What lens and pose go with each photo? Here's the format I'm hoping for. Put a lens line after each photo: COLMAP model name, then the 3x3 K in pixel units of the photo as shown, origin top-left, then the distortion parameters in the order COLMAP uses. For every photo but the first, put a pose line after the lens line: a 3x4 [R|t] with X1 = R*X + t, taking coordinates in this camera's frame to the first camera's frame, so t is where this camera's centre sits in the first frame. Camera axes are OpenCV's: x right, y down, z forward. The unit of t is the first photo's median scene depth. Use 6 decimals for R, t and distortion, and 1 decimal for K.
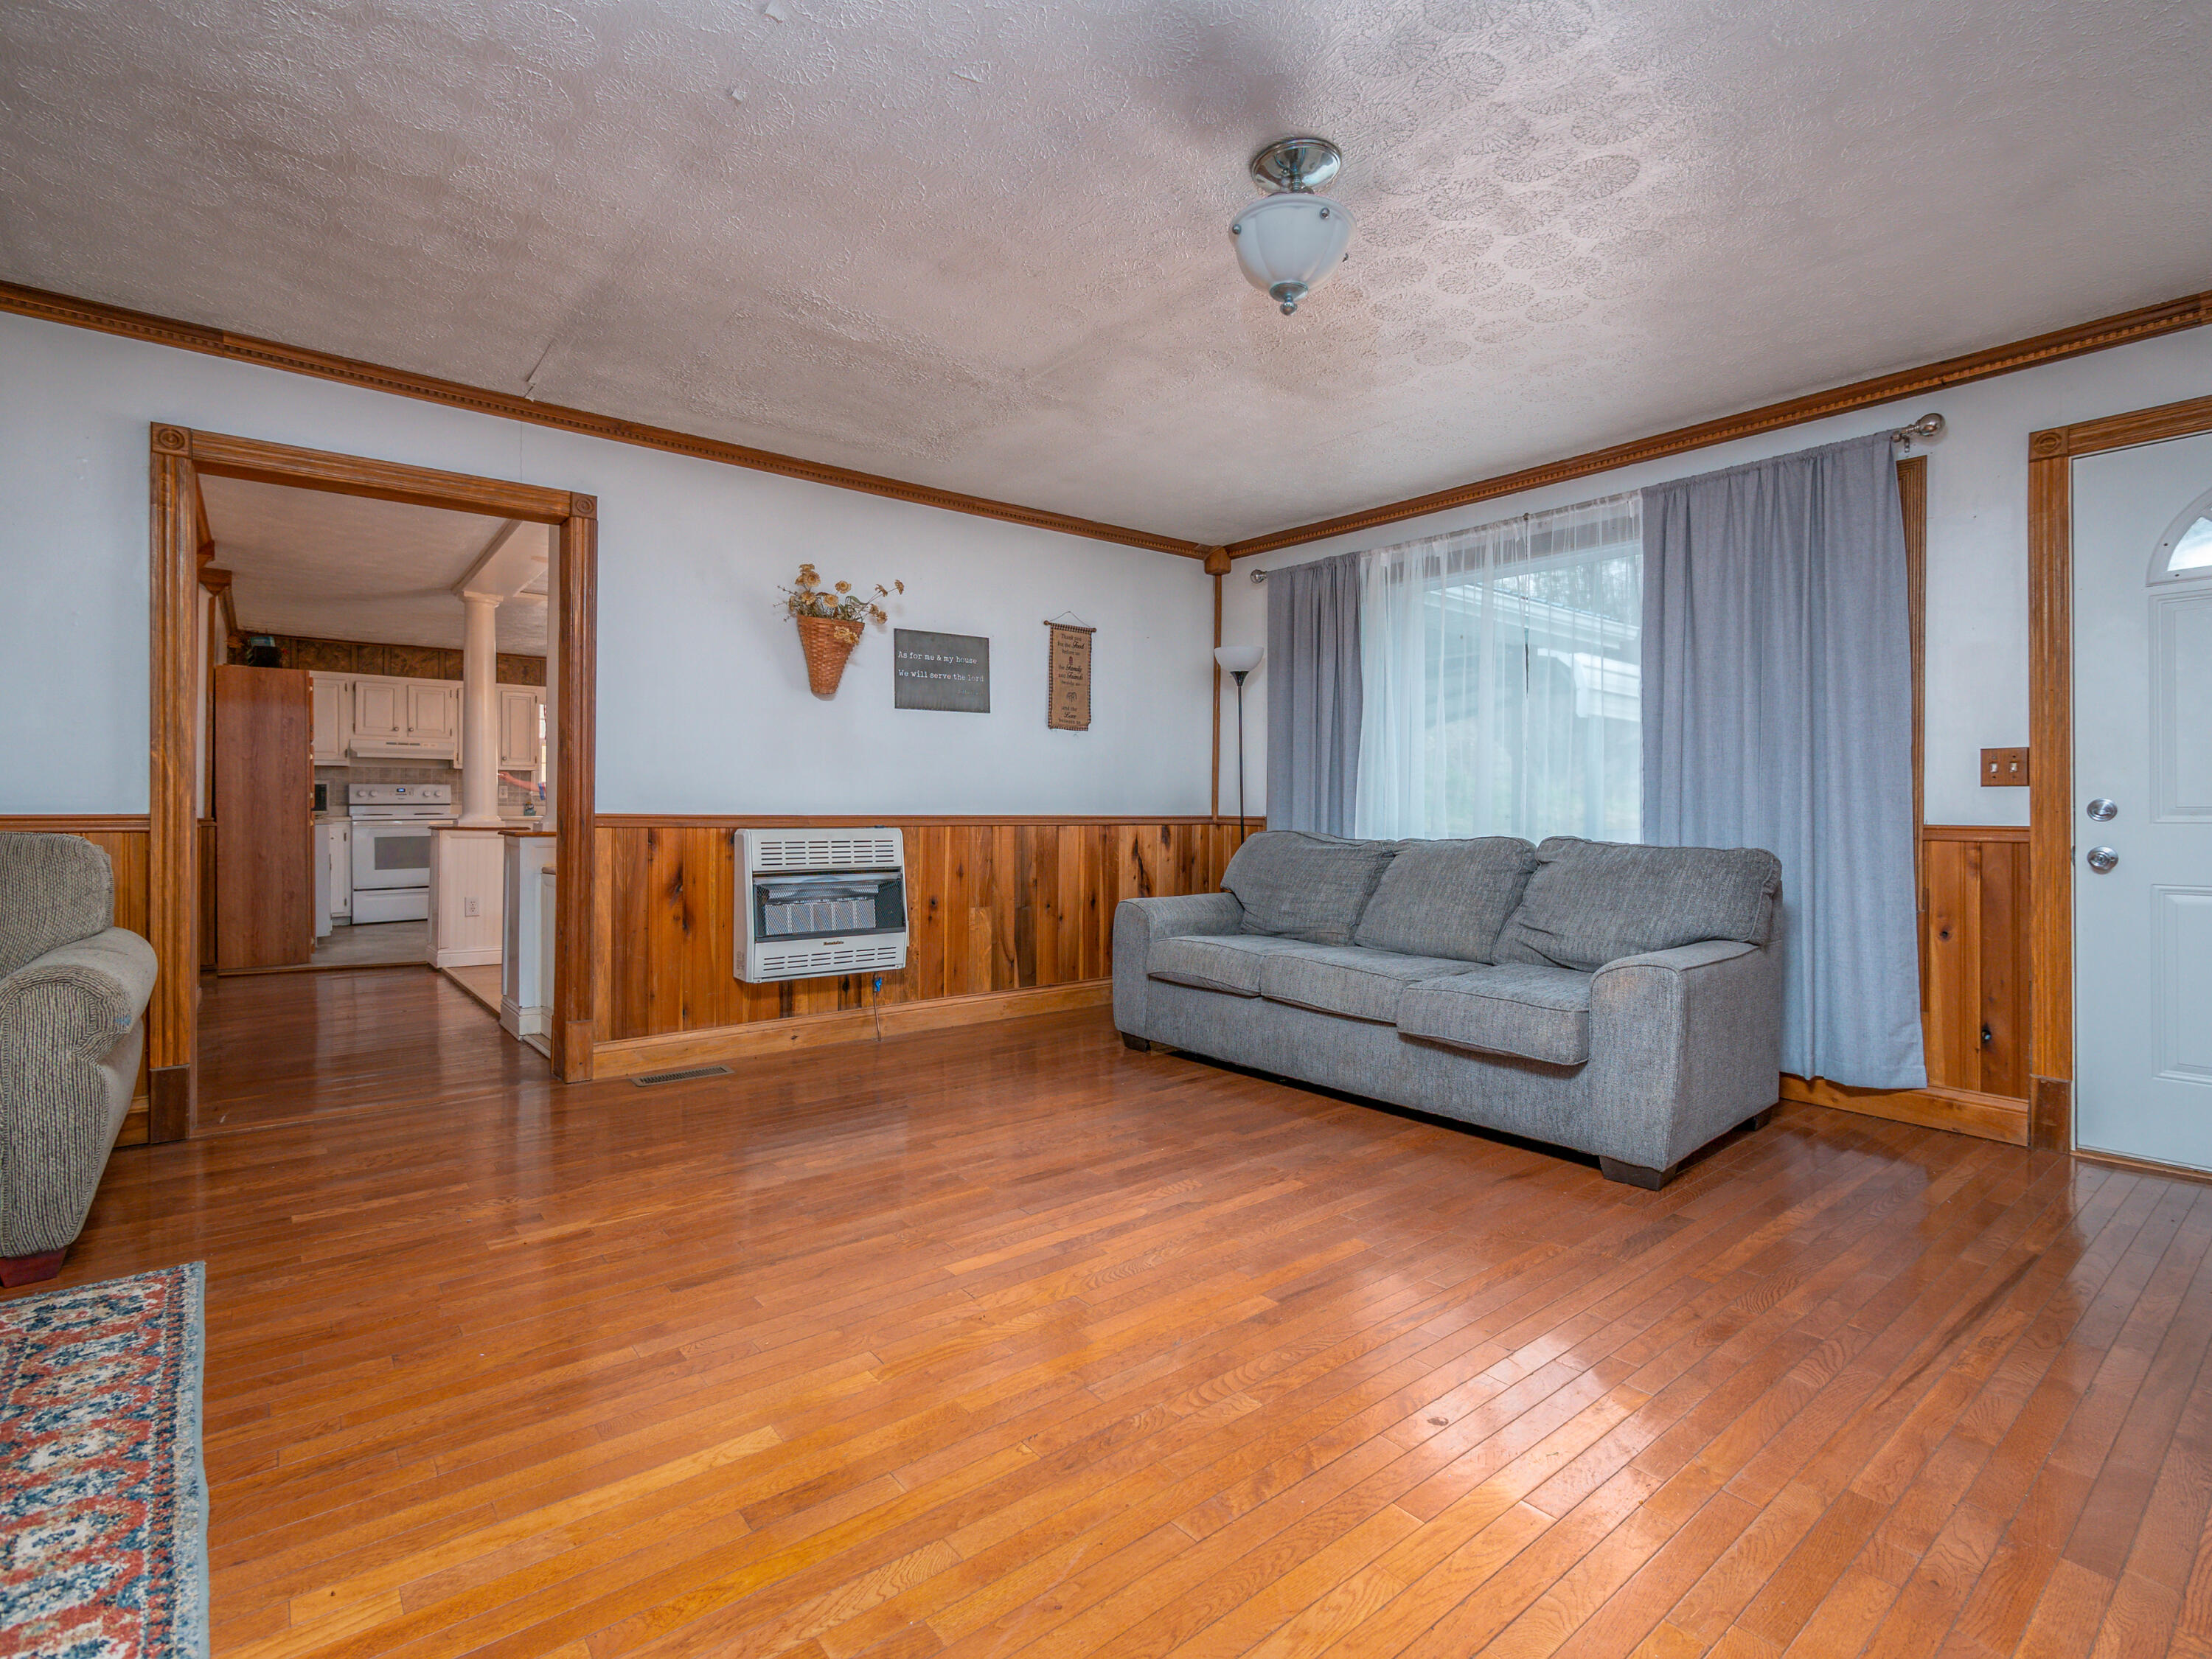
lens RADIAL K [[1052.8, 0, 1111.5], [0, 1052.8, 807.3], [0, 0, 1]] dist [-0.000889, -0.000561]
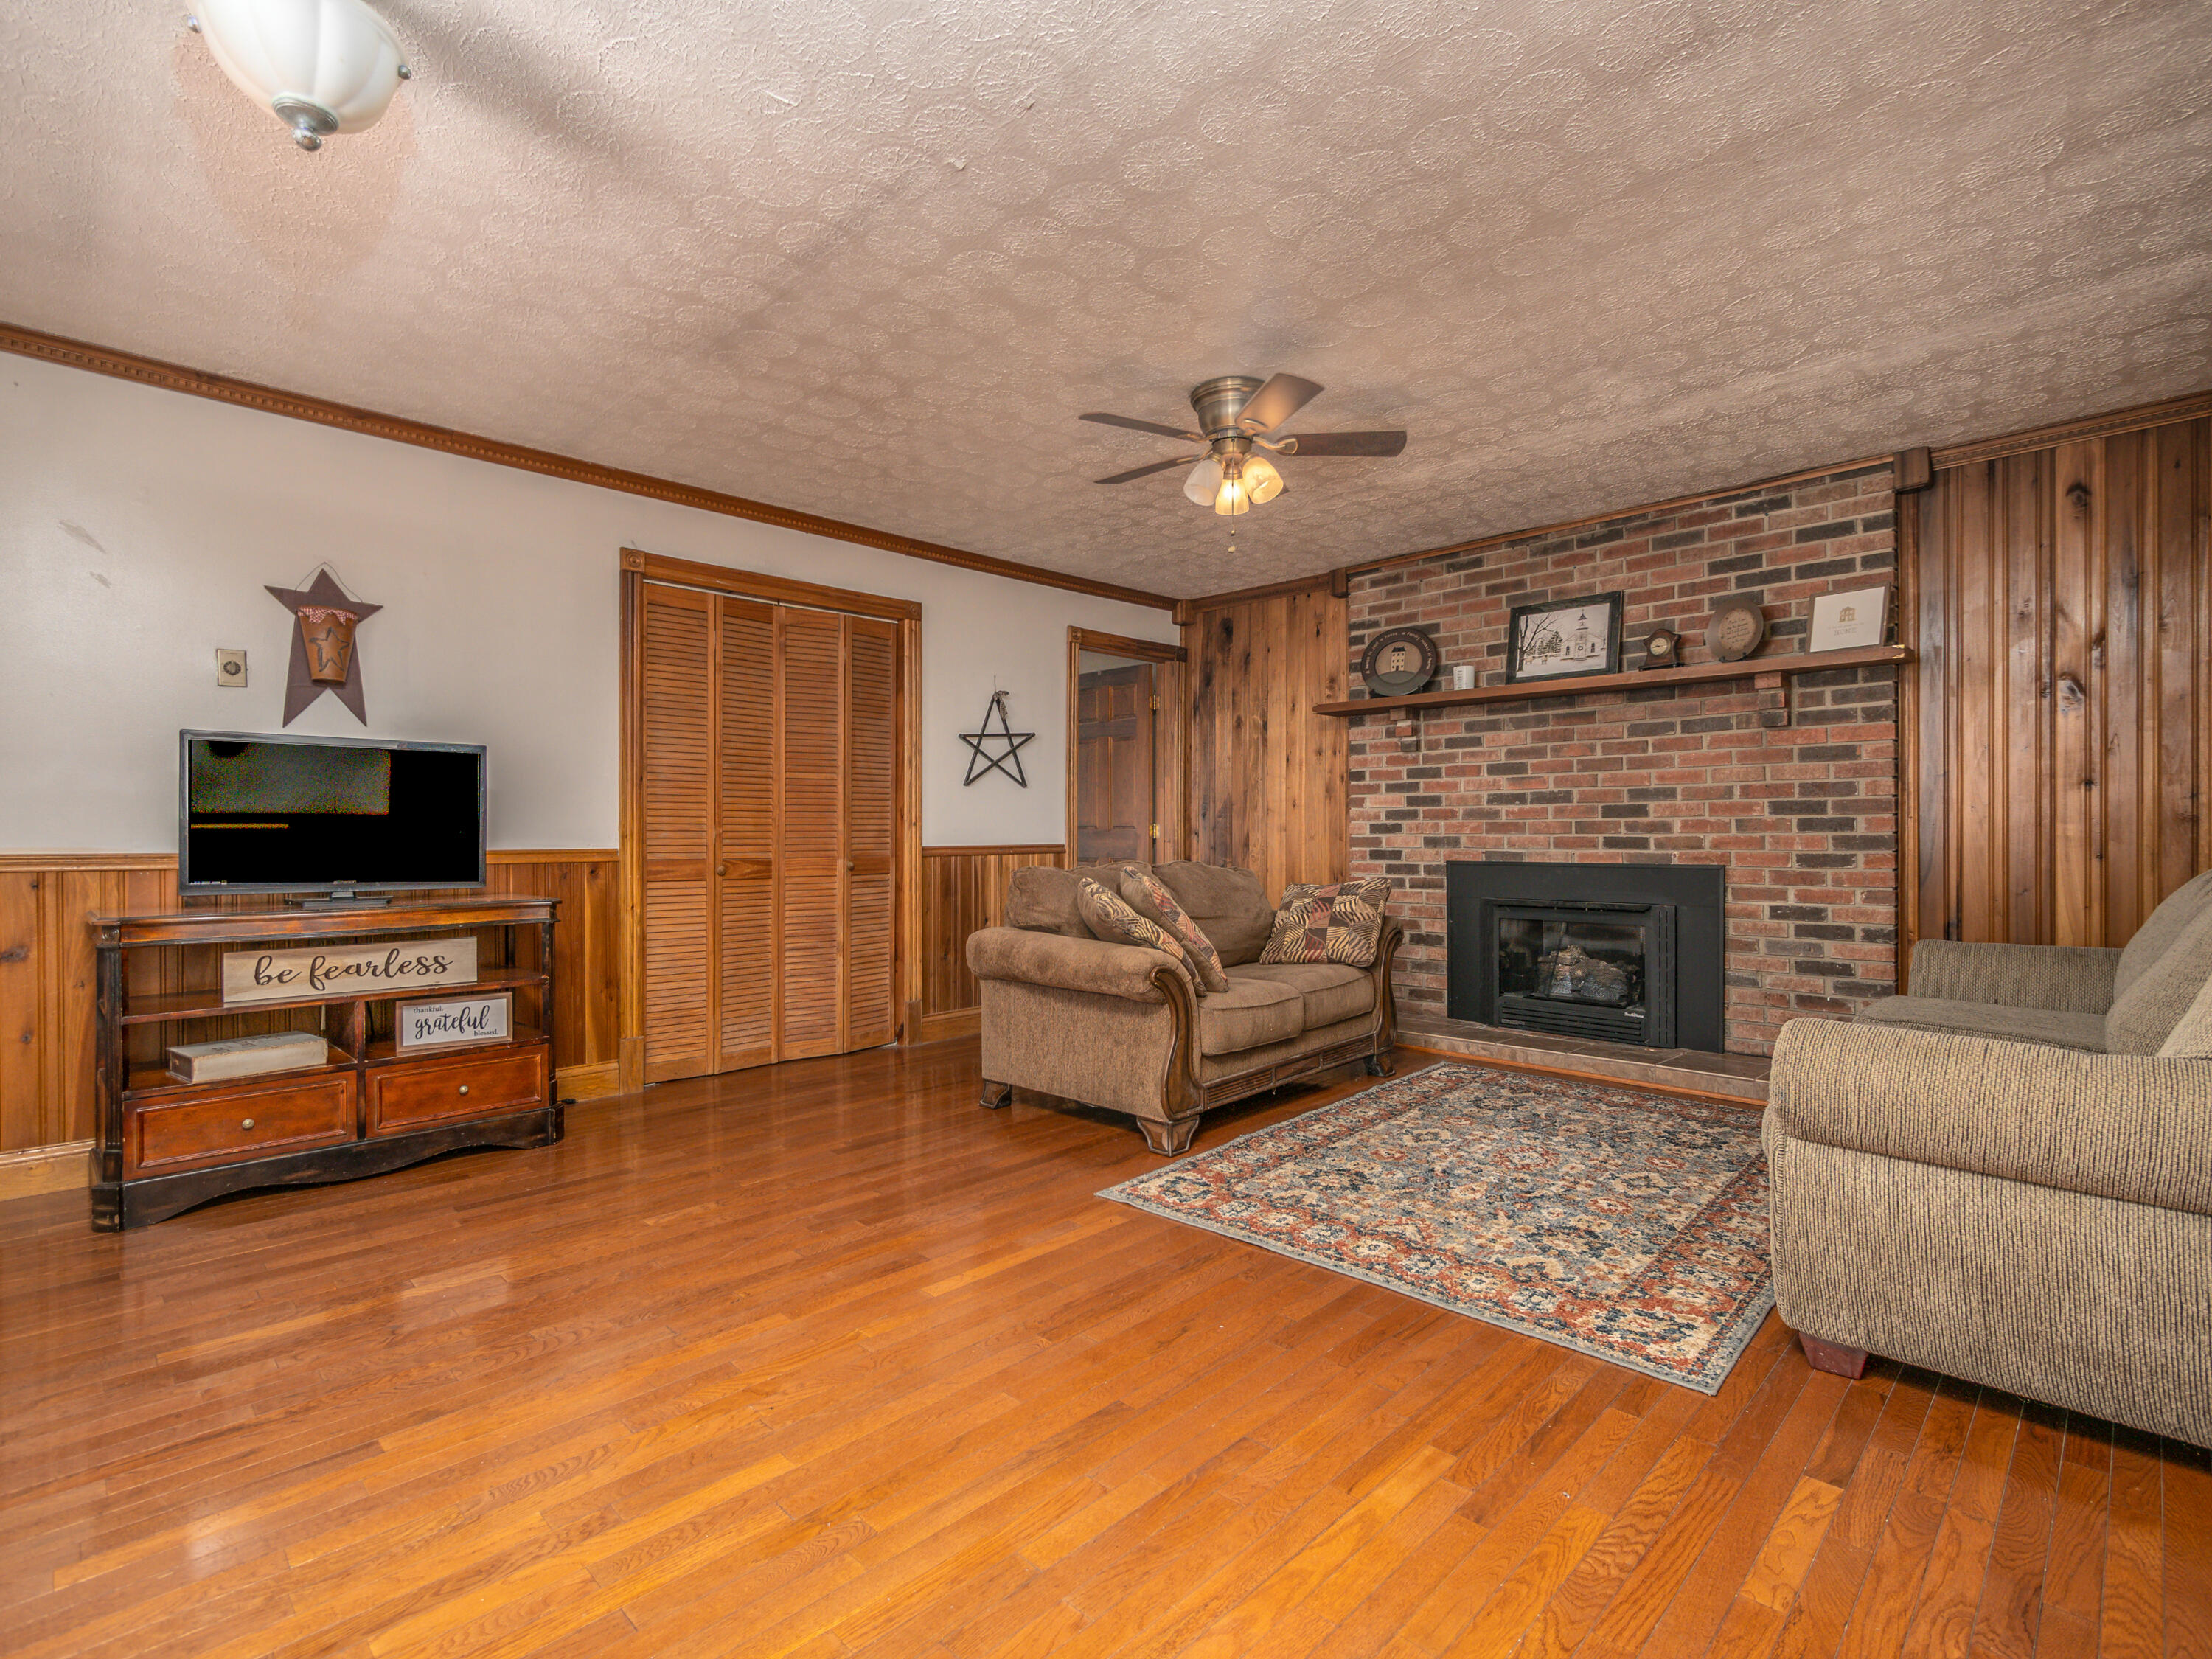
lens RADIAL K [[1052.8, 0, 1096.1], [0, 1052.8, 832.9], [0, 0, 1]] dist [-0.000889, -0.000561]
pose [[-0.995401, -0.004133, -0.095711, -0.234148], [-0.004458, 0.999985, 0.003189, -0.007412], [0.095697, 0.003601, -0.995404, 1.393356]]
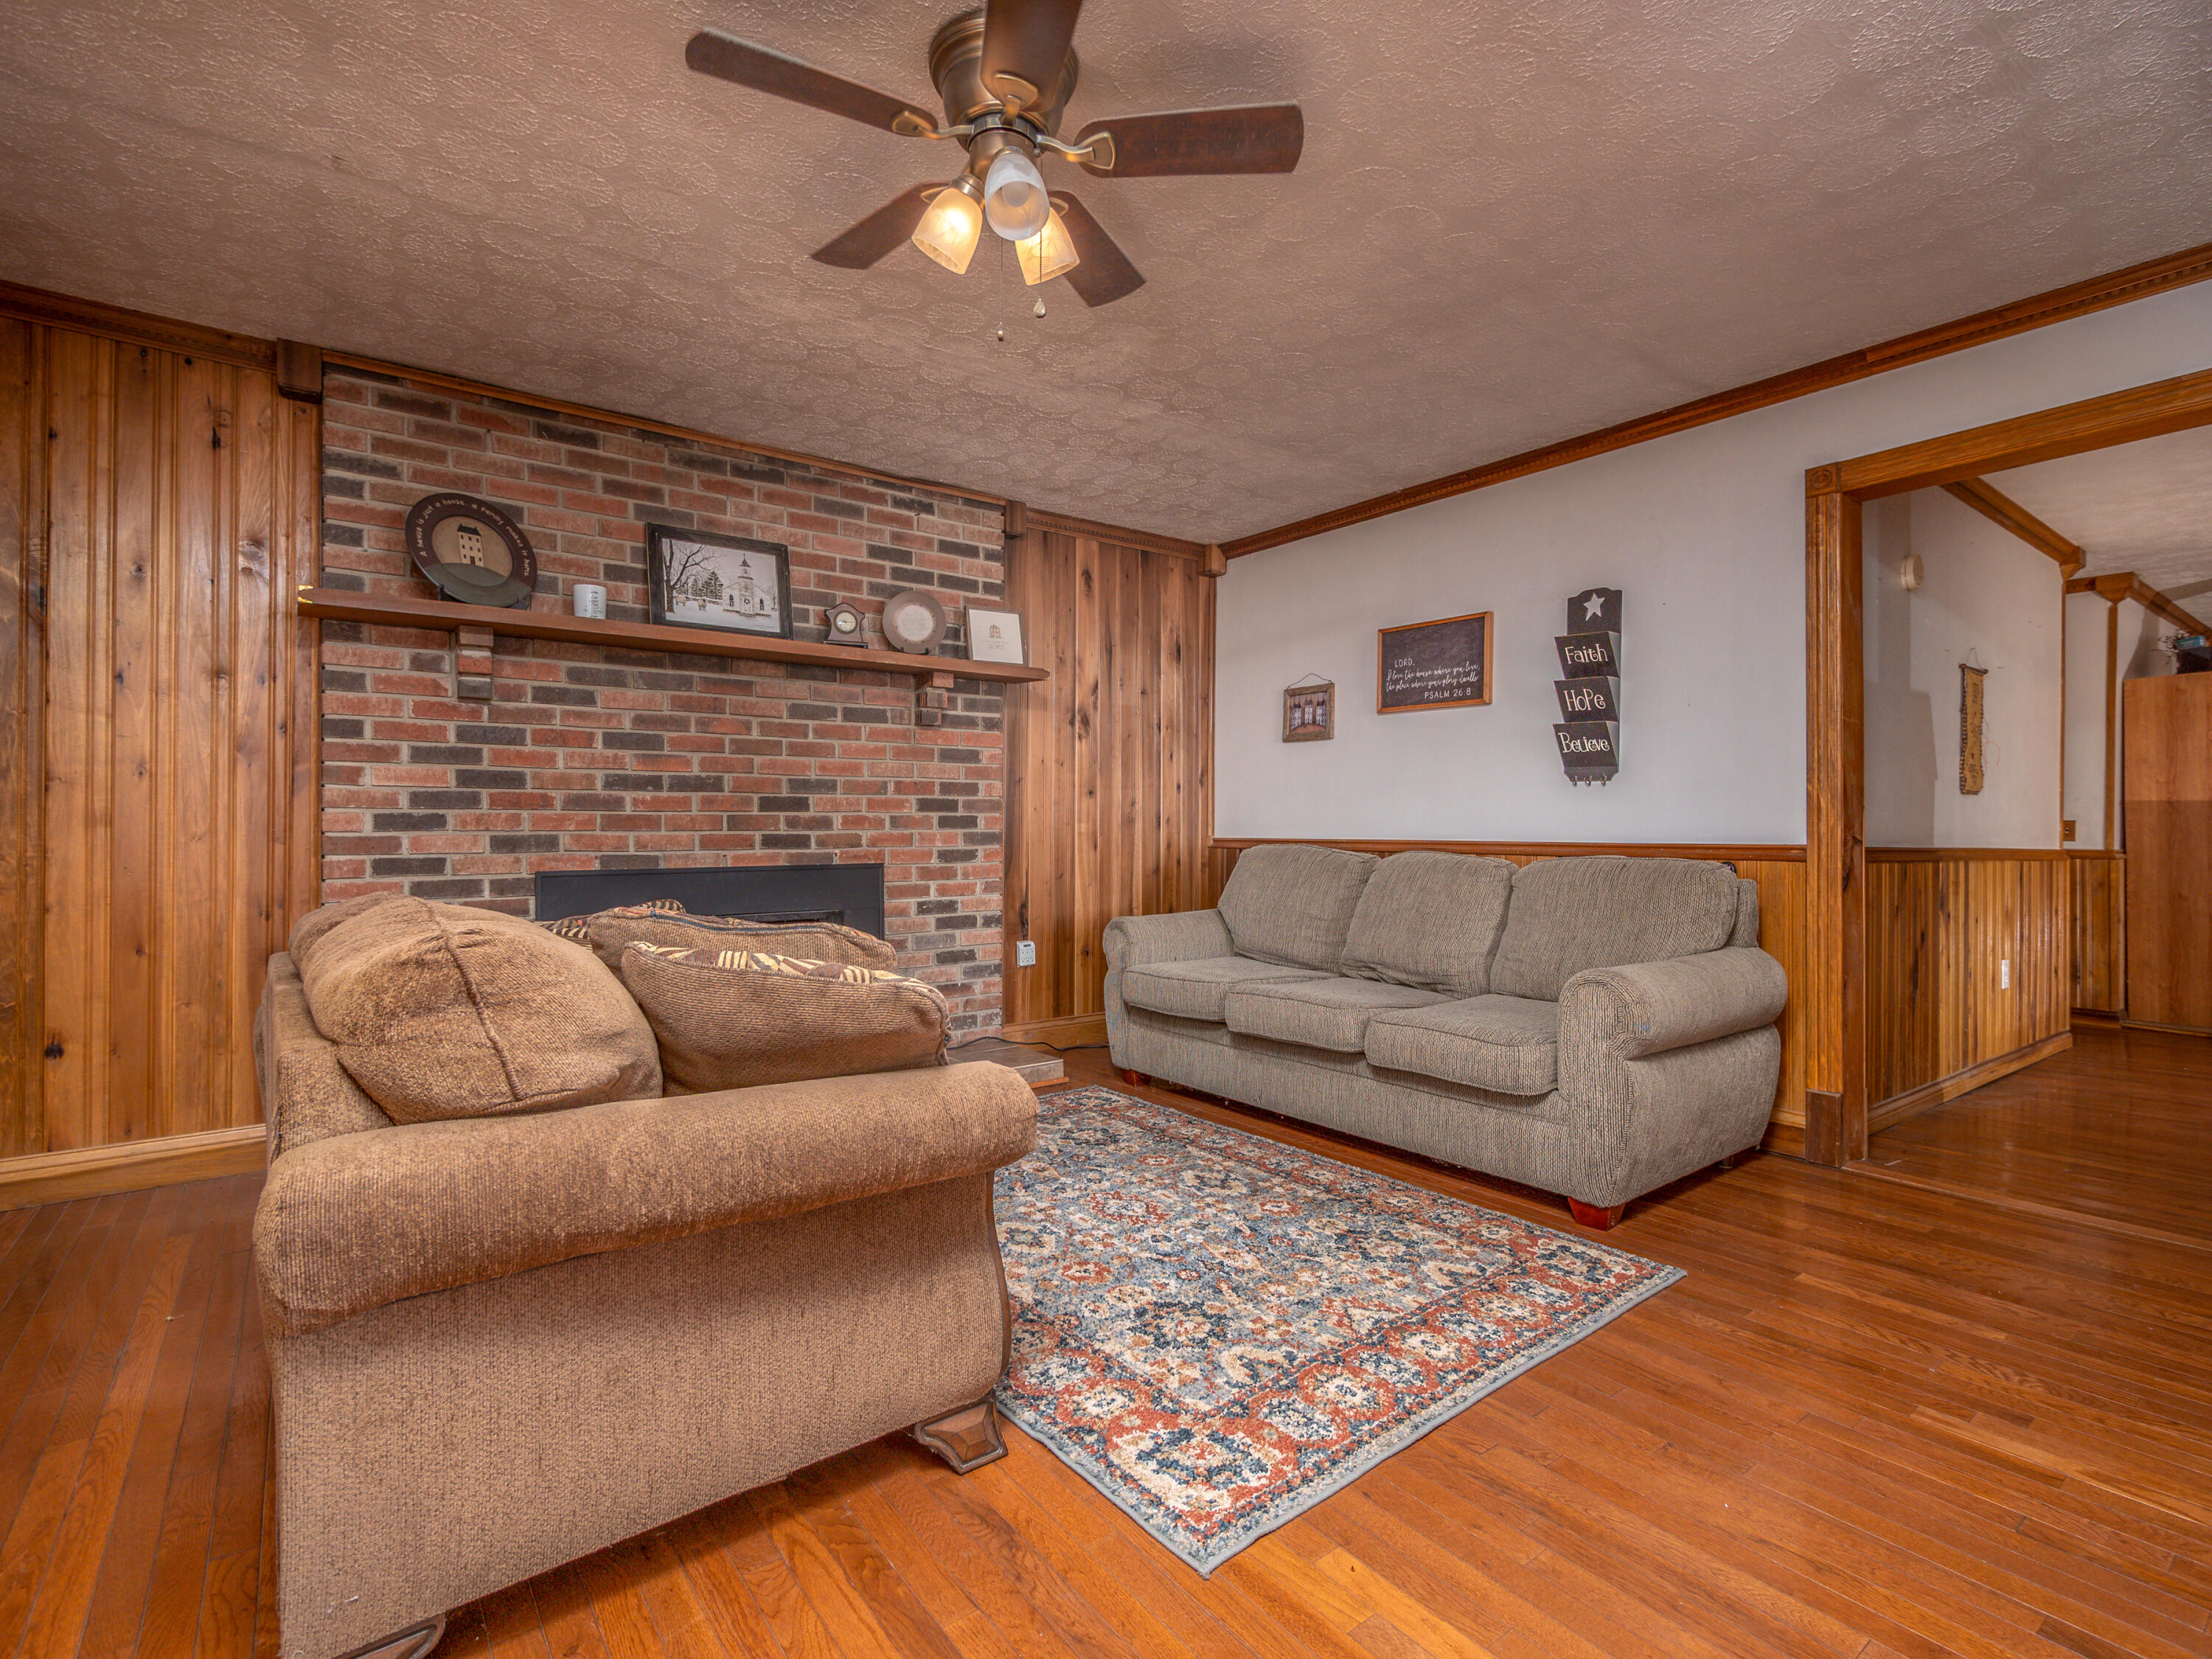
lens RADIAL K [[1052.8, 0, 1112.1], [0, 1052.8, 826.9], [0, 0, 1]] dist [-0.000889, -0.000561]
pose [[-0.029866, -0.007951, -0.999522, 0.158905], [-0.003348, 0.999964, -0.007854, -0.000285], [0.999548, 0.003112, -0.029892, 0.359900]]
